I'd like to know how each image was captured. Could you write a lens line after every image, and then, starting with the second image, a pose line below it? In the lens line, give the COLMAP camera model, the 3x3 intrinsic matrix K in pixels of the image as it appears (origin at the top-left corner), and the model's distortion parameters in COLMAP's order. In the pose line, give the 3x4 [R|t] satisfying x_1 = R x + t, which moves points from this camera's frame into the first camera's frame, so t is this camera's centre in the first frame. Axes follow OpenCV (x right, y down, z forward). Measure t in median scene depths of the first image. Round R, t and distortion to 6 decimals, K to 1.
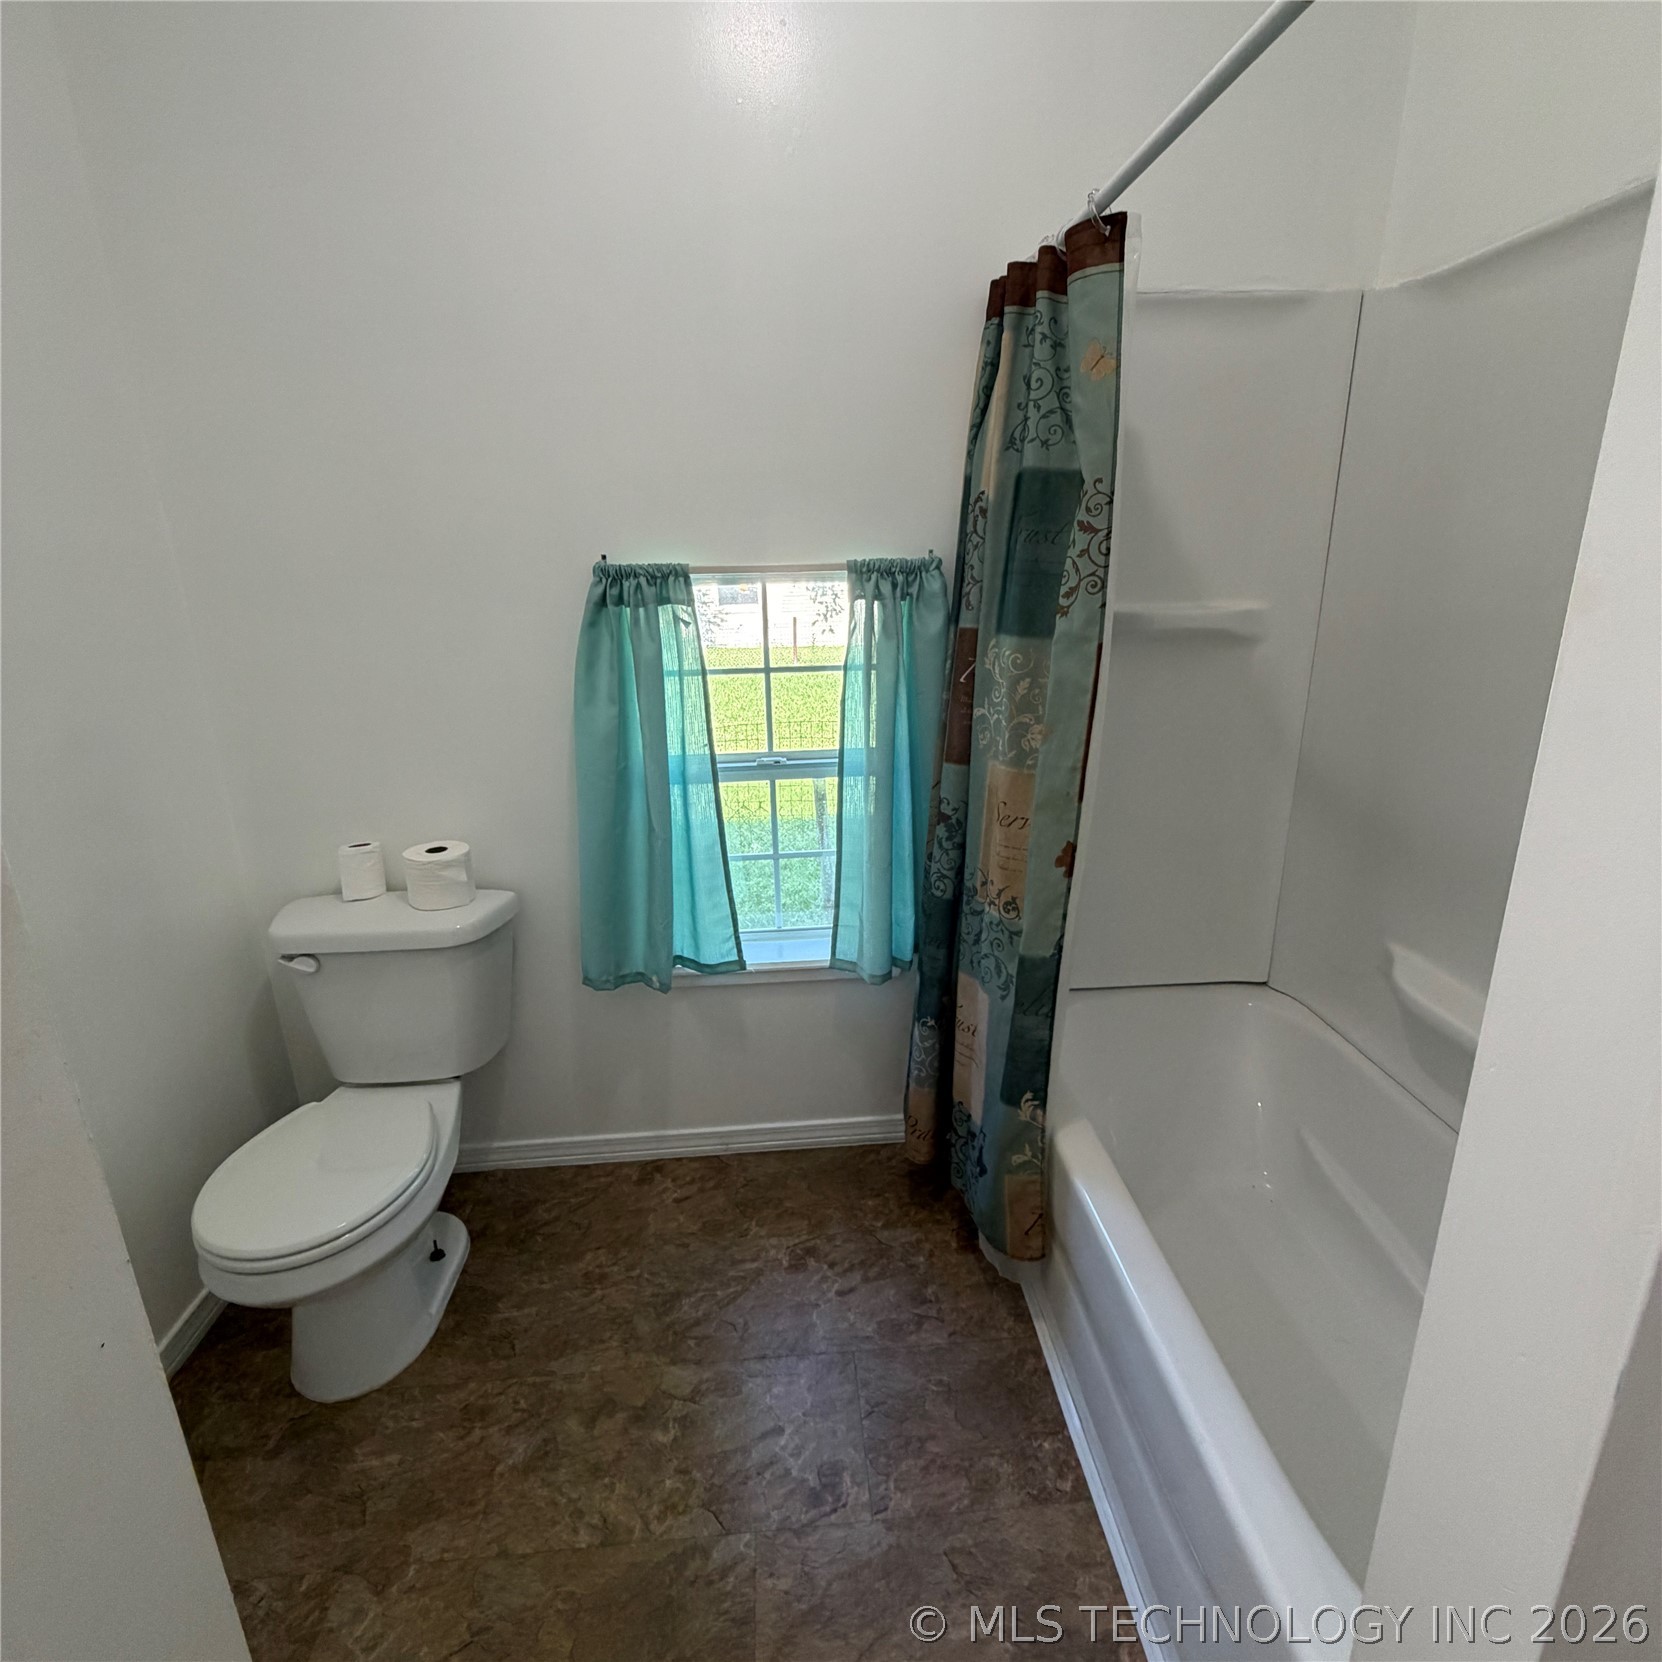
lens RADIAL K [[886.4, 0, 822.8], [0, 886.4, 824.0], [0, 0, 1]] dist [0.001617, -0.000202]
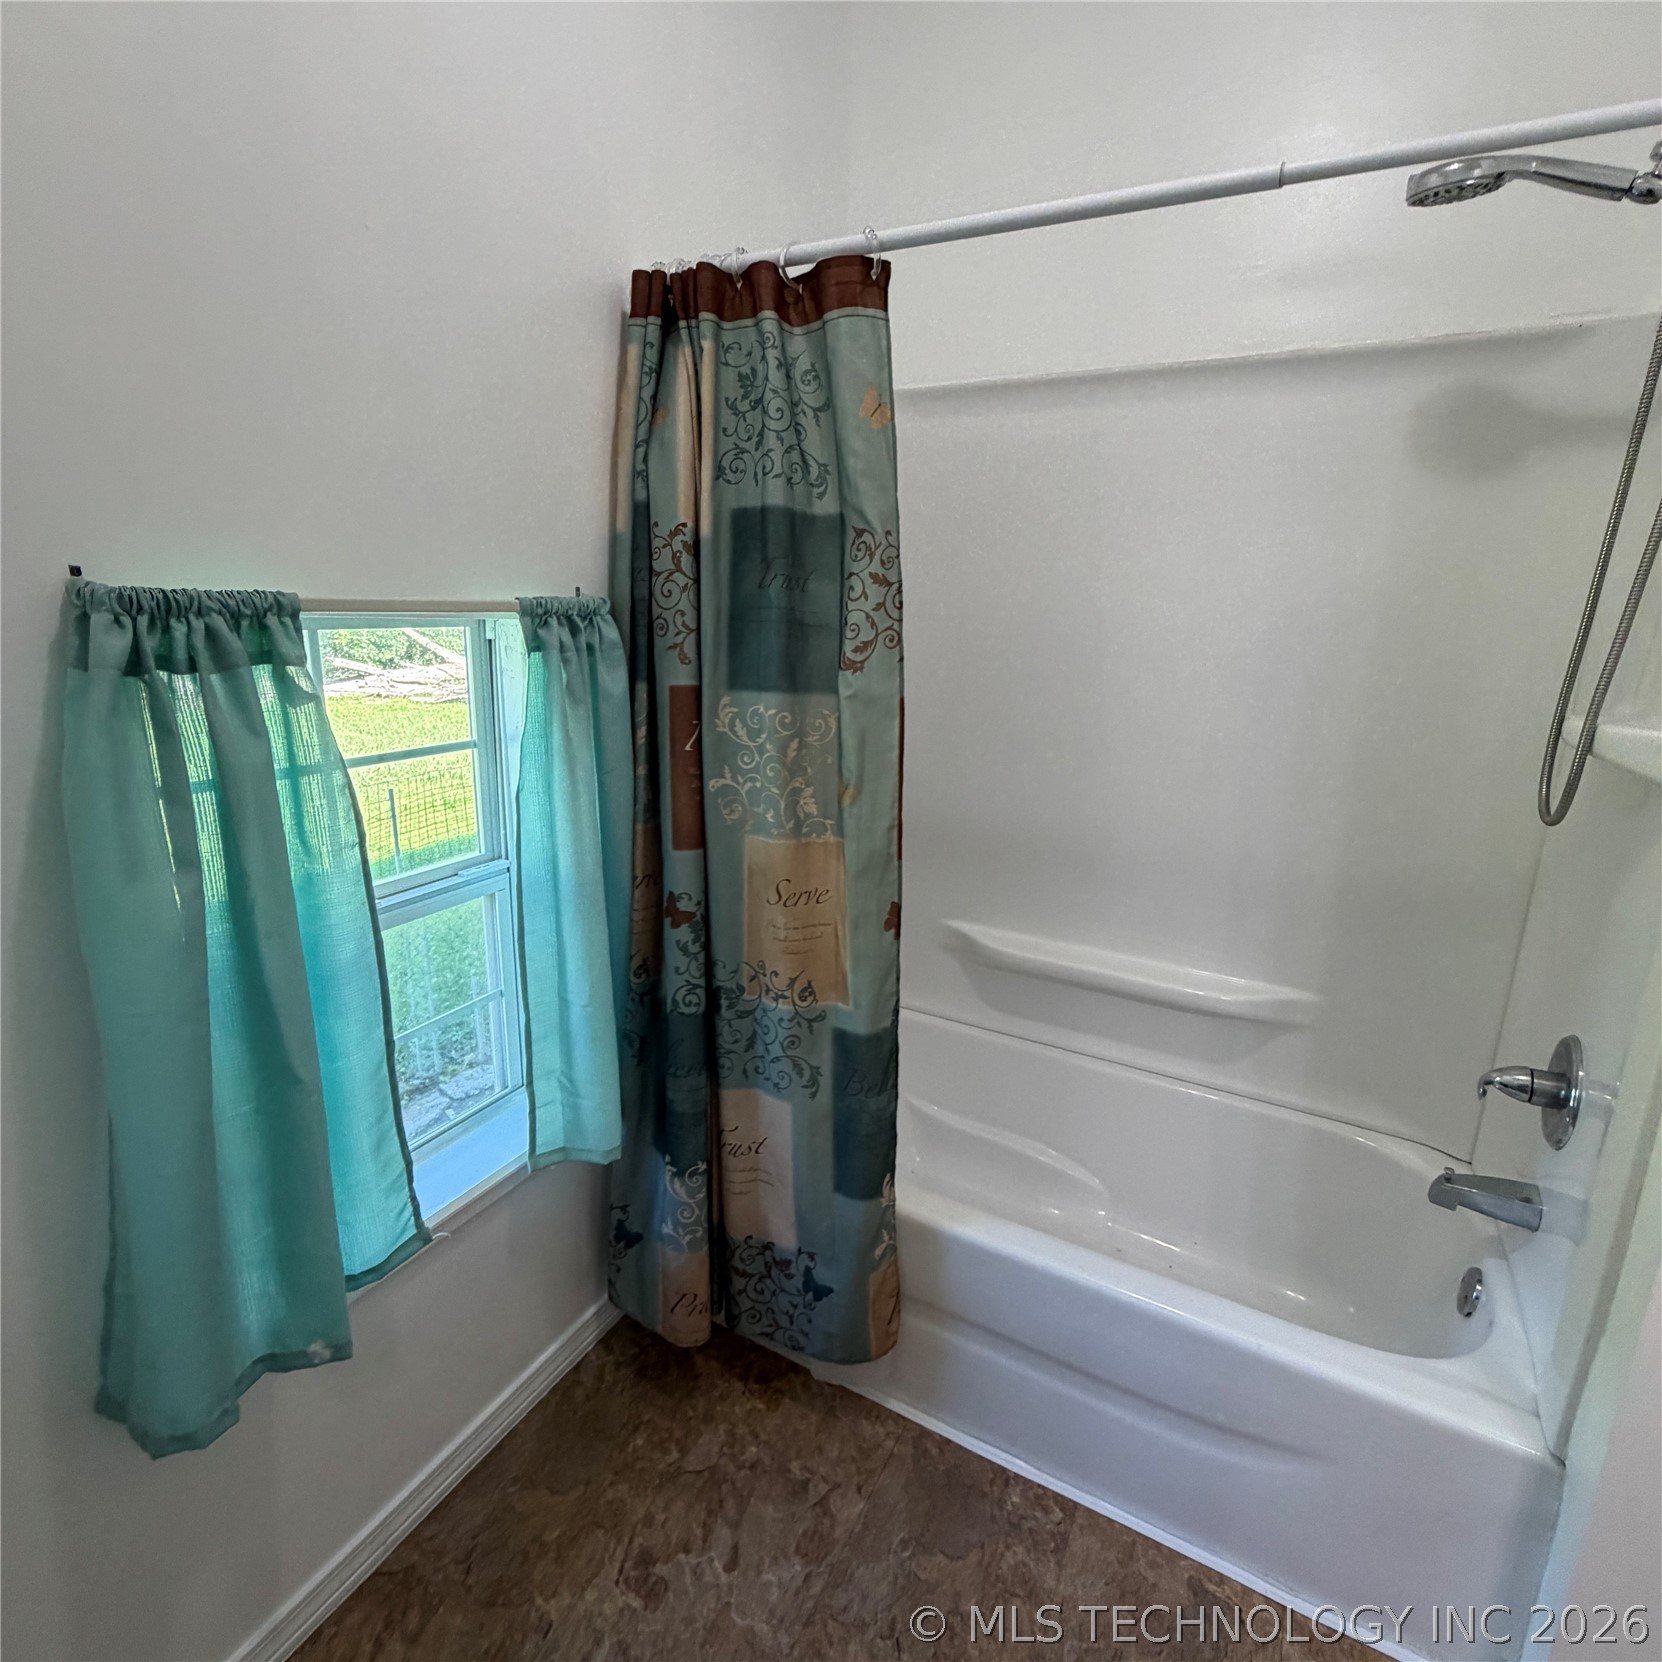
lens RADIAL K [[901.6, 0, 833.1], [0, 901.6, 822.5], [0, 0, 1]] dist [0.022355, -0.010200]
pose [[0.523394, -0.173232, 0.834296, -0.499949], [0.200002, 0.976738, 0.077337, -0.137117], [-0.828286, 0.126383, 0.545866, 0.453764]]
